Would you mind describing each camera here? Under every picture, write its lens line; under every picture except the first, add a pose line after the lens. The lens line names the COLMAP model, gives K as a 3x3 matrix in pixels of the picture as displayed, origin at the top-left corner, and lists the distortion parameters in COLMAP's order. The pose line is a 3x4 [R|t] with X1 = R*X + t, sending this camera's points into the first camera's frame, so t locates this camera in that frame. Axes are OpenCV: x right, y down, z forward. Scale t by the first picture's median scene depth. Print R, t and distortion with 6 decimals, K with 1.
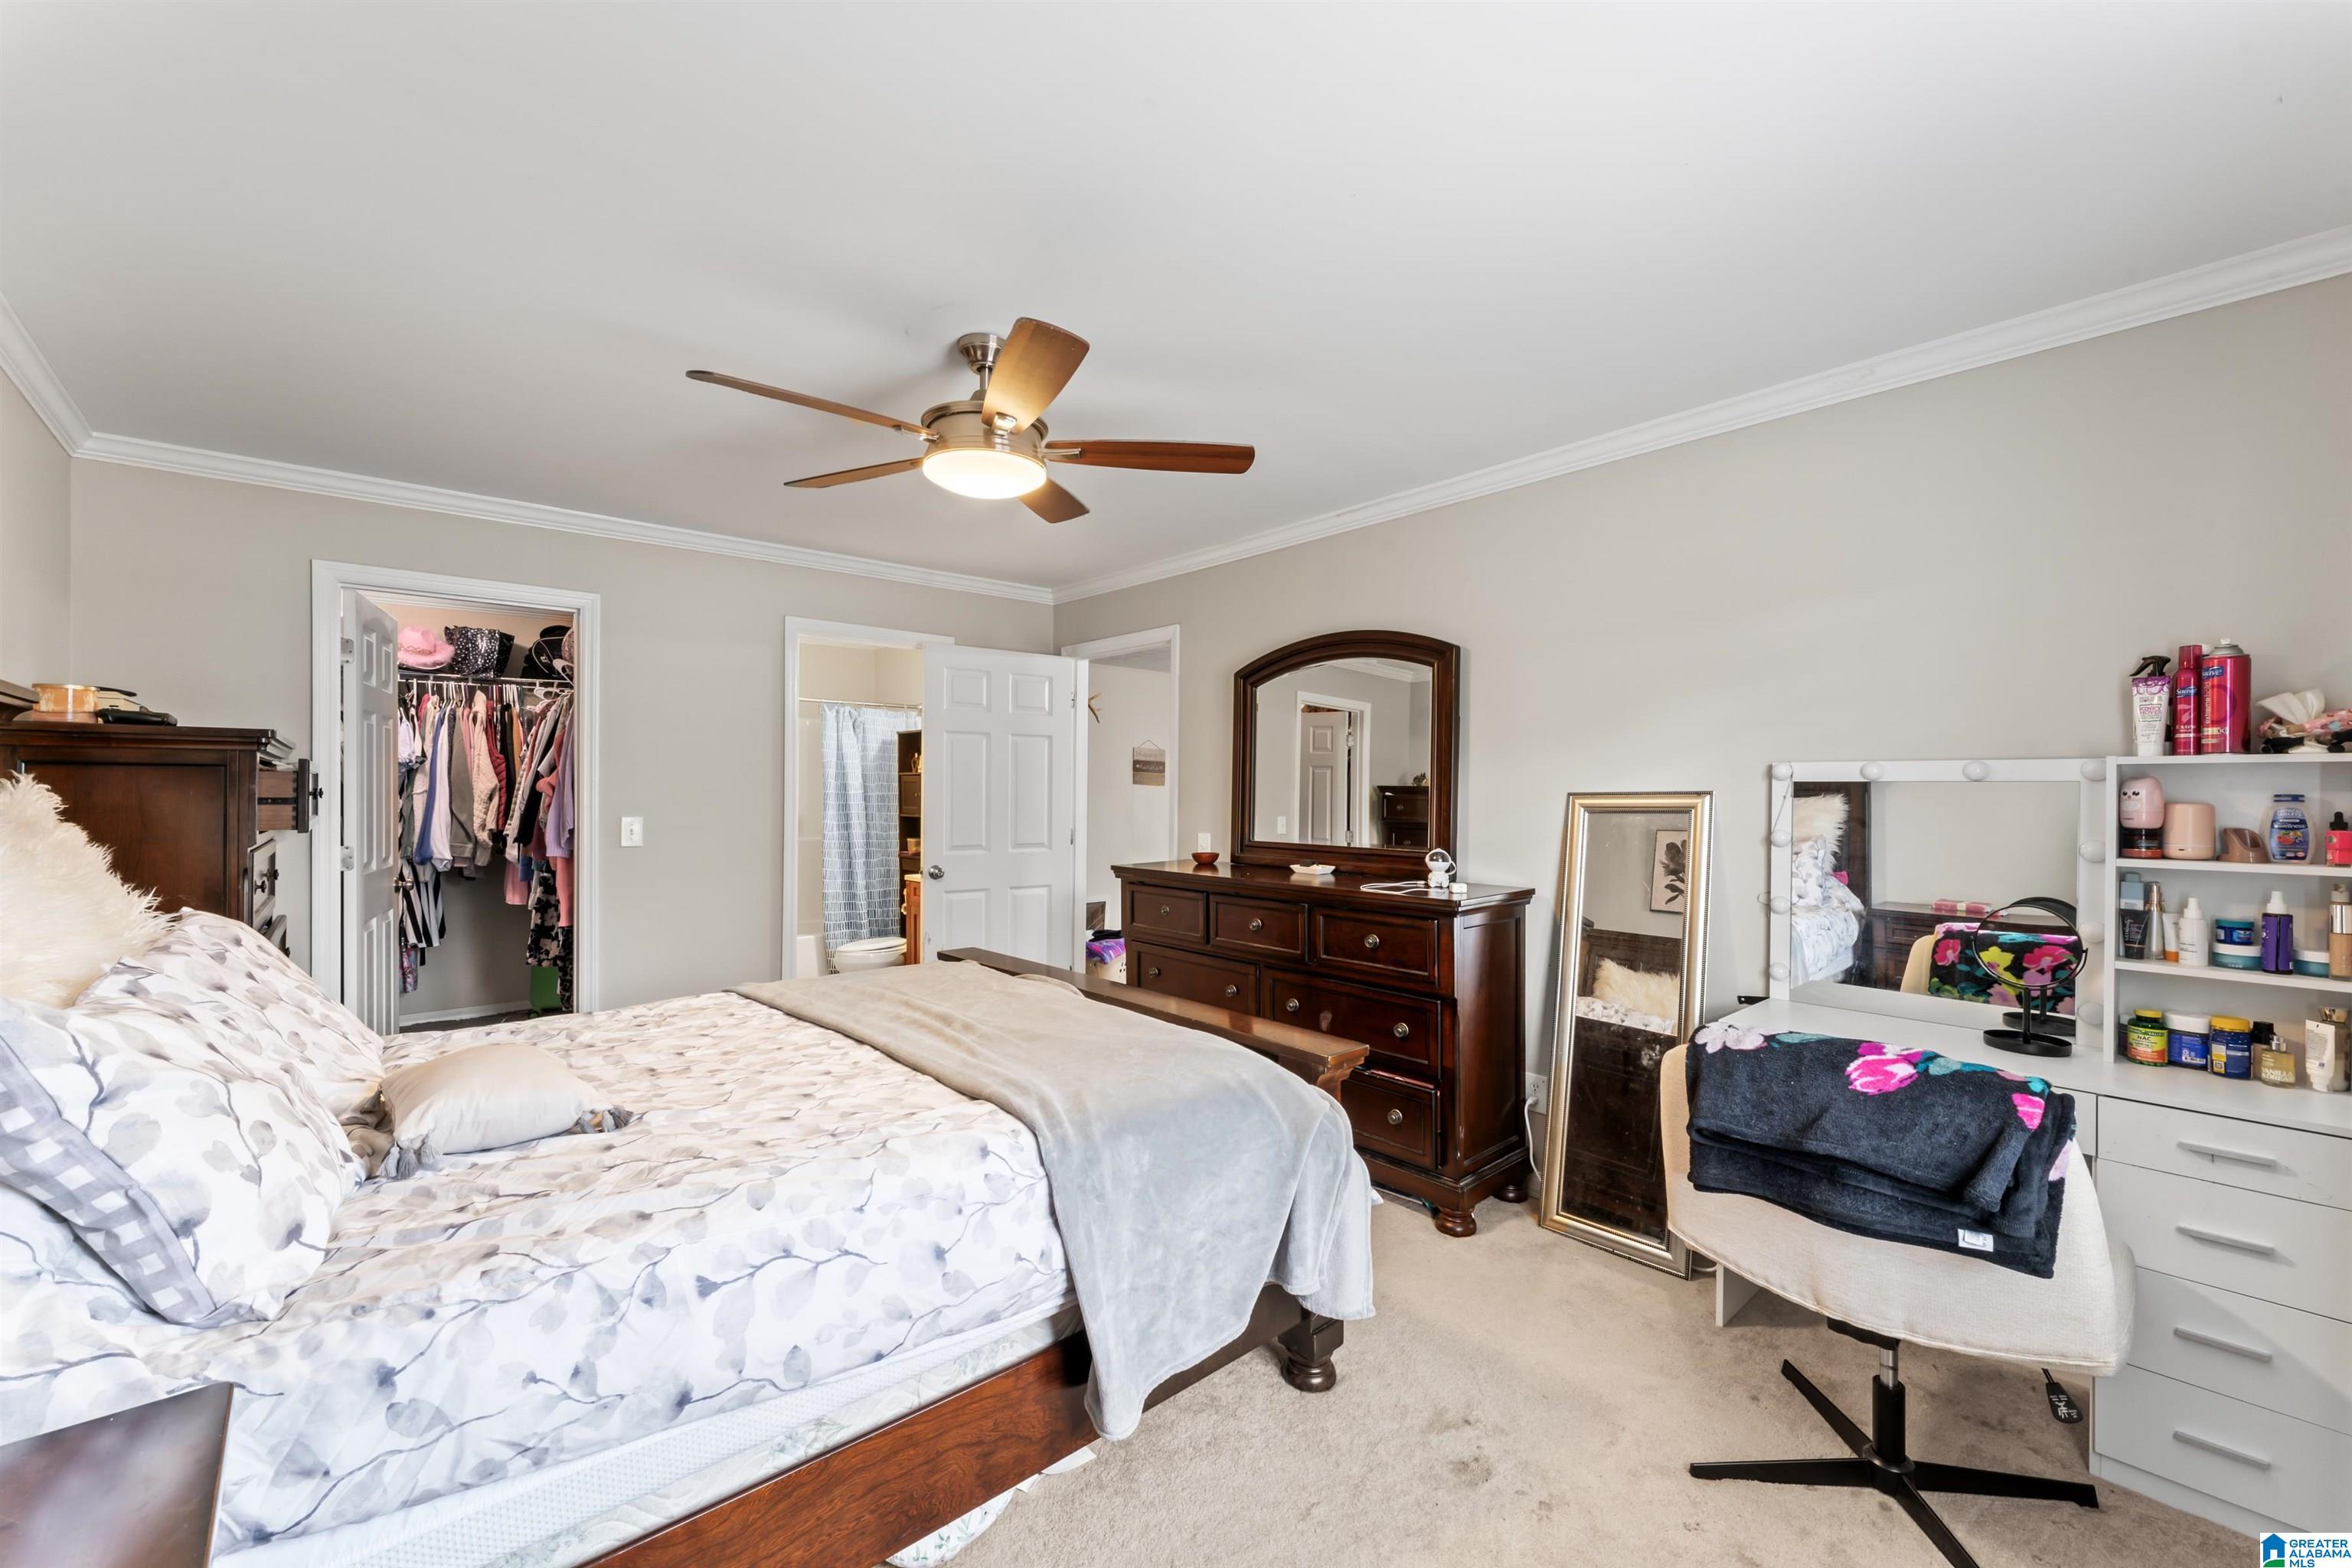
lens RADIAL K [[959.2, 0, 1176.0], [0, 959.2, 784.0], [0, 0, 1]] dist [0.000217, 0.000050]
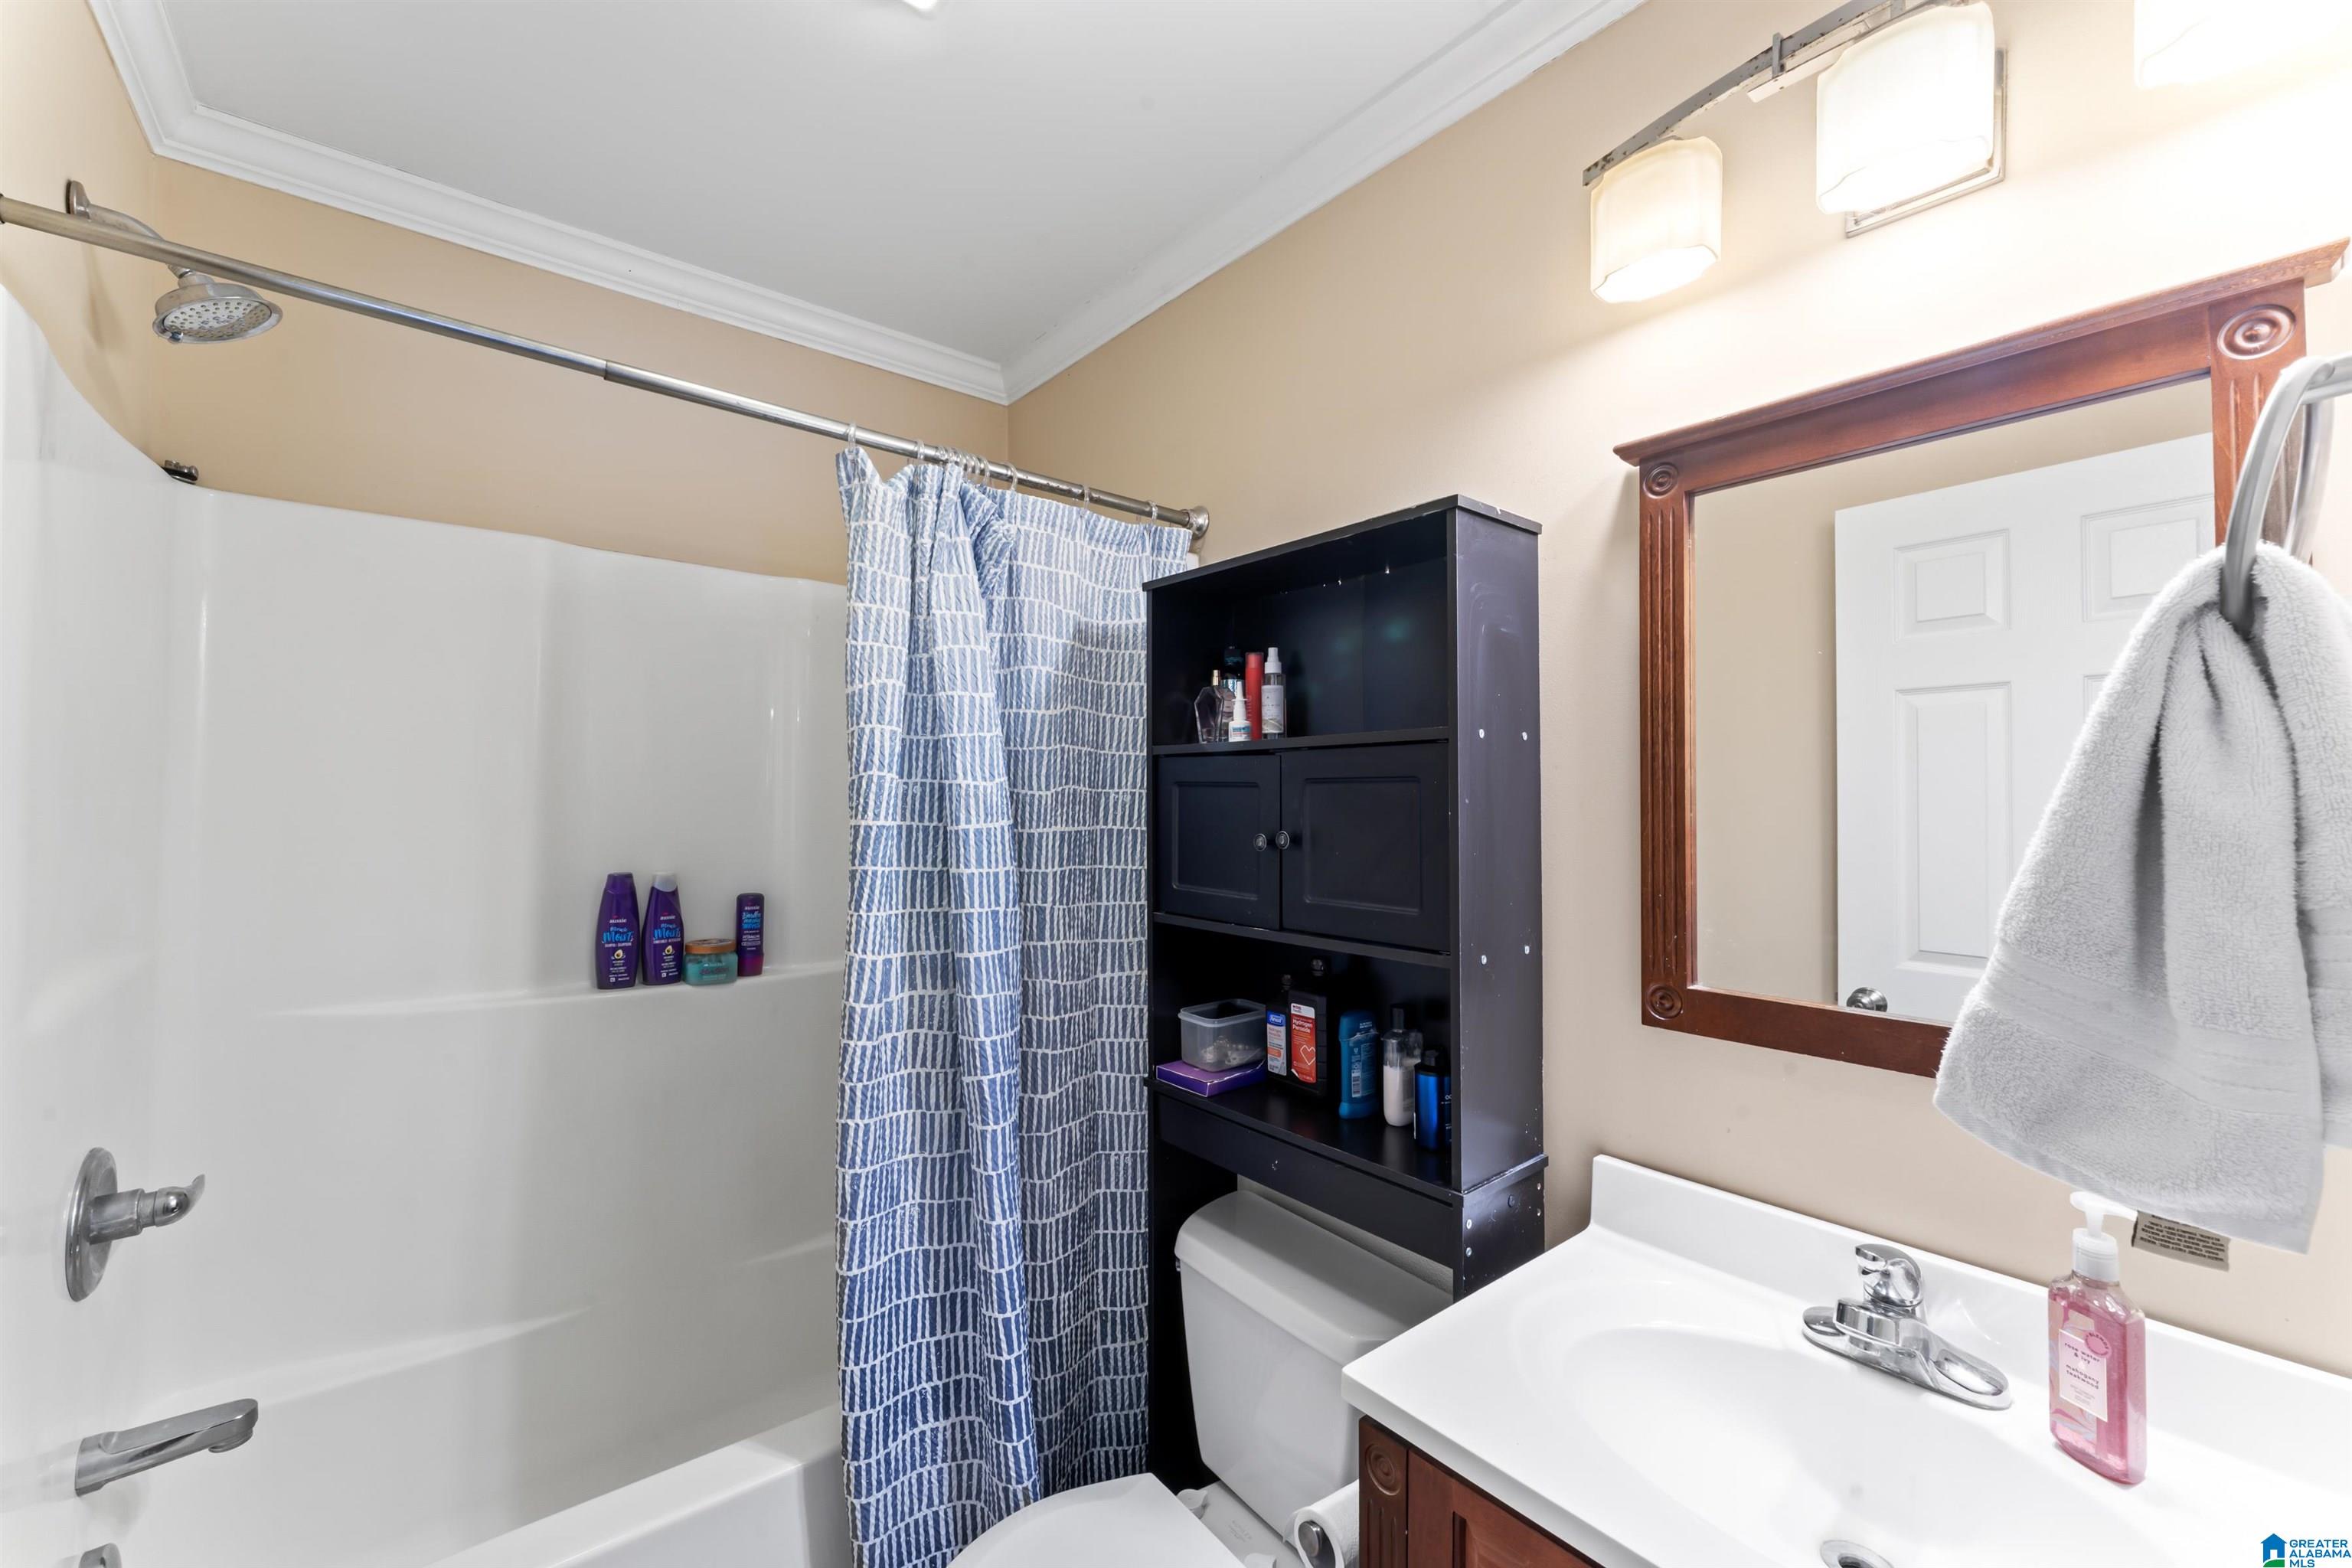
lens RADIAL K [[941.0, 0, 1176.0], [0, 941.0, 784.0], [0, 0, 1]] dist [0.000610, 0.000139]
pose [[0.999189, 0.007788, -0.039494, -0.285688], [-0.008589, 0.999760, -0.020149, 0.003069], [0.039327, 0.020471, 0.999017, 0.792261]]
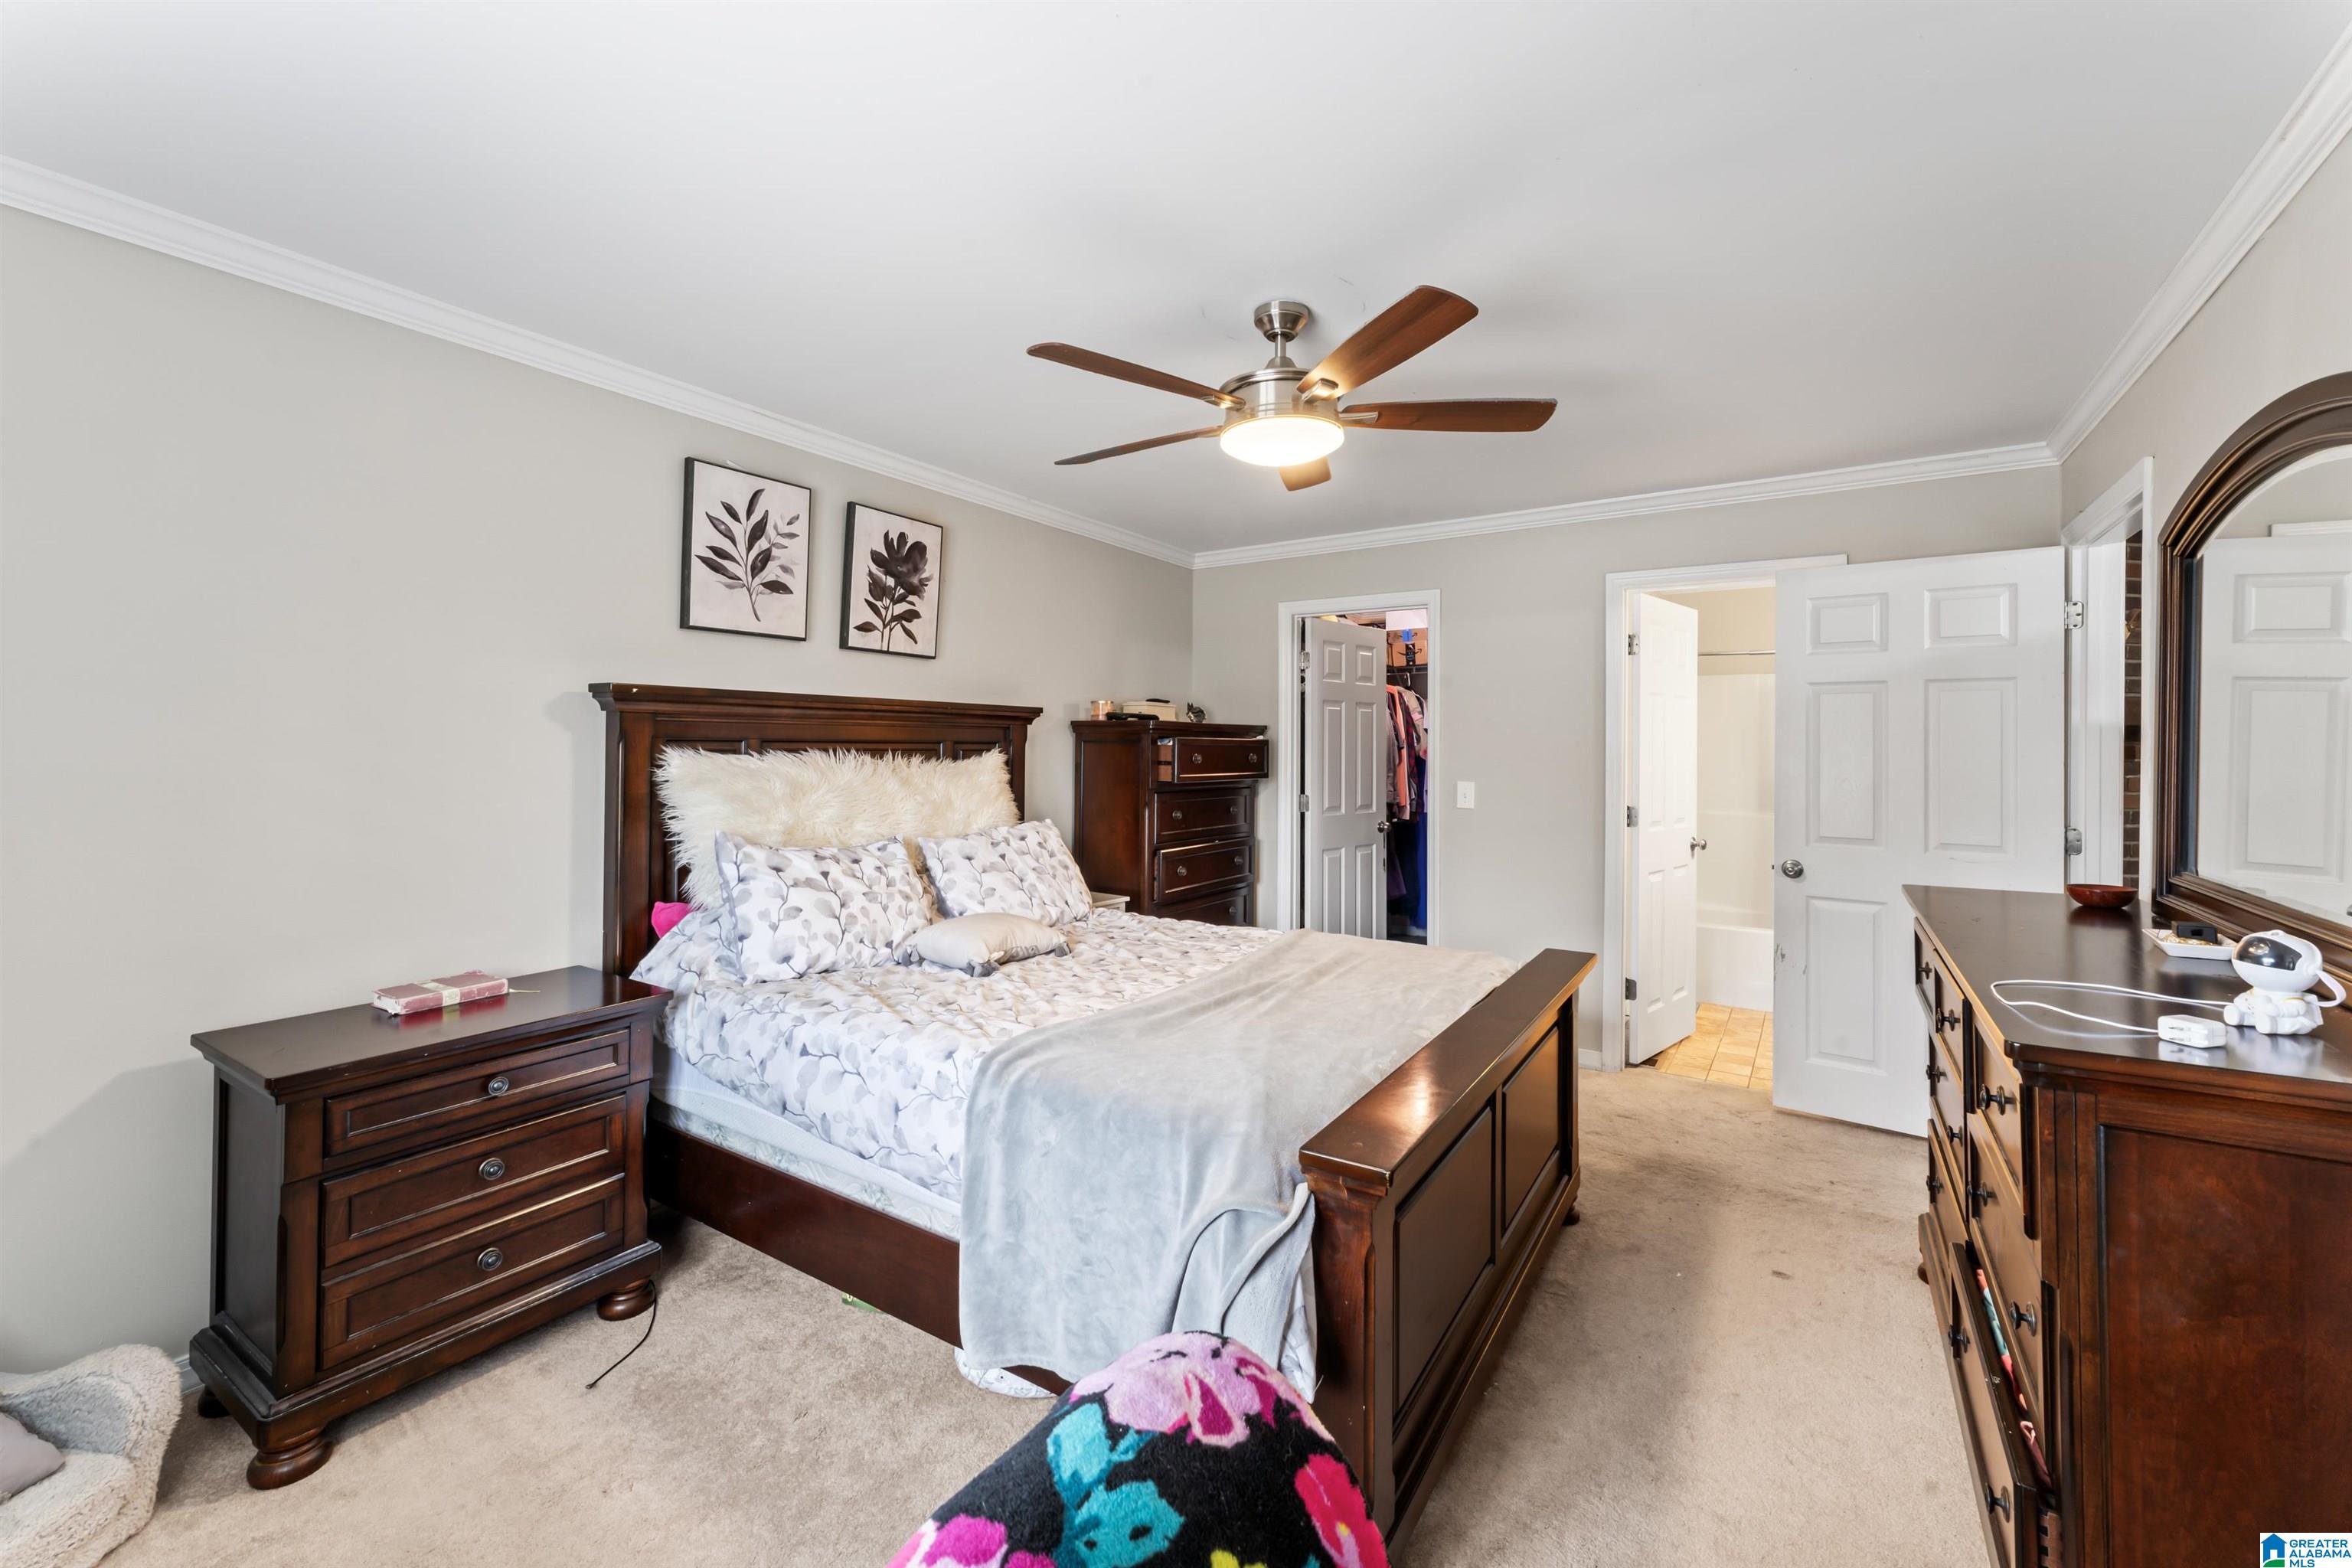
lens RADIAL K [[958.9, 0, 1178.9], [0, 958.9, 736.7], [0, 0, 1]] dist [0.001546, 0.000089]
pose [[0.262403, -0.011173, -0.964894, 0.385640], [-0.000914, 0.999930, -0.011827, -0.004420], [0.964958, 0.003985, 0.262374, 0.344287]]
